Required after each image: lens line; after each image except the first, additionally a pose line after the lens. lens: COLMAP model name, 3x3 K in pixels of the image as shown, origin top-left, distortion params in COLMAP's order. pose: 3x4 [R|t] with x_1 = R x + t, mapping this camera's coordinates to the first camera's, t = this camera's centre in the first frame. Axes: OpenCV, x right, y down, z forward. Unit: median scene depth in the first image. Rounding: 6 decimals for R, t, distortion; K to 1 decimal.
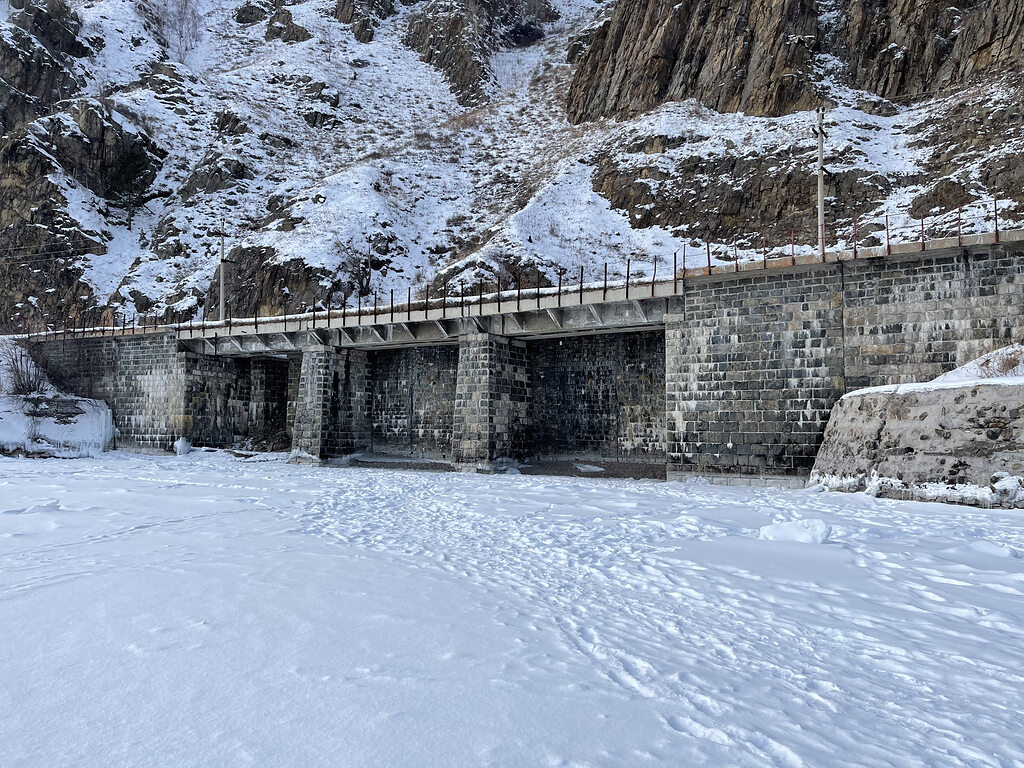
lens RADIAL K [[771.3, 0, 514.2], [0, 771.3, 387.4], [0, 0, 1]] dist [0.076841, -0.099854]
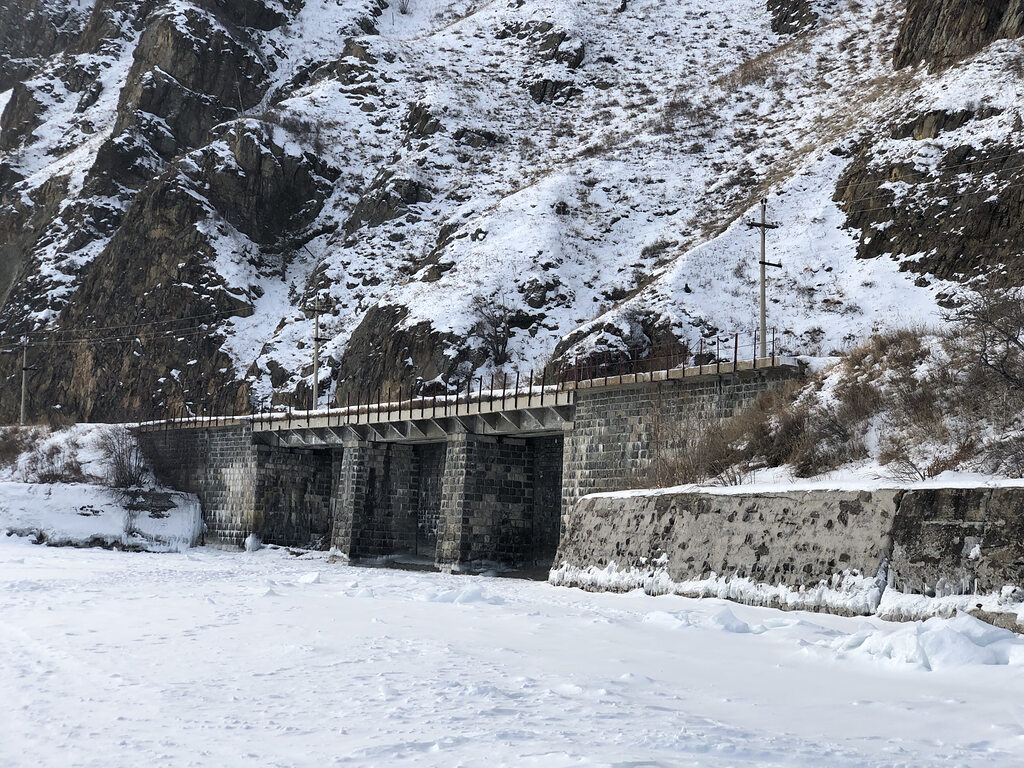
lens RADIAL K [[1542.2, 0, 508.5], [0, 1542.2, 385.6], [0, 0, 1]] dist [0.077894, 0.000000]
pose [[0.911078, -0.016756, -0.411893, 0.442763], [-0.002911, 0.998887, -0.047075, -0.020334], [0.412224, 0.044088, 0.910015, -0.419083]]
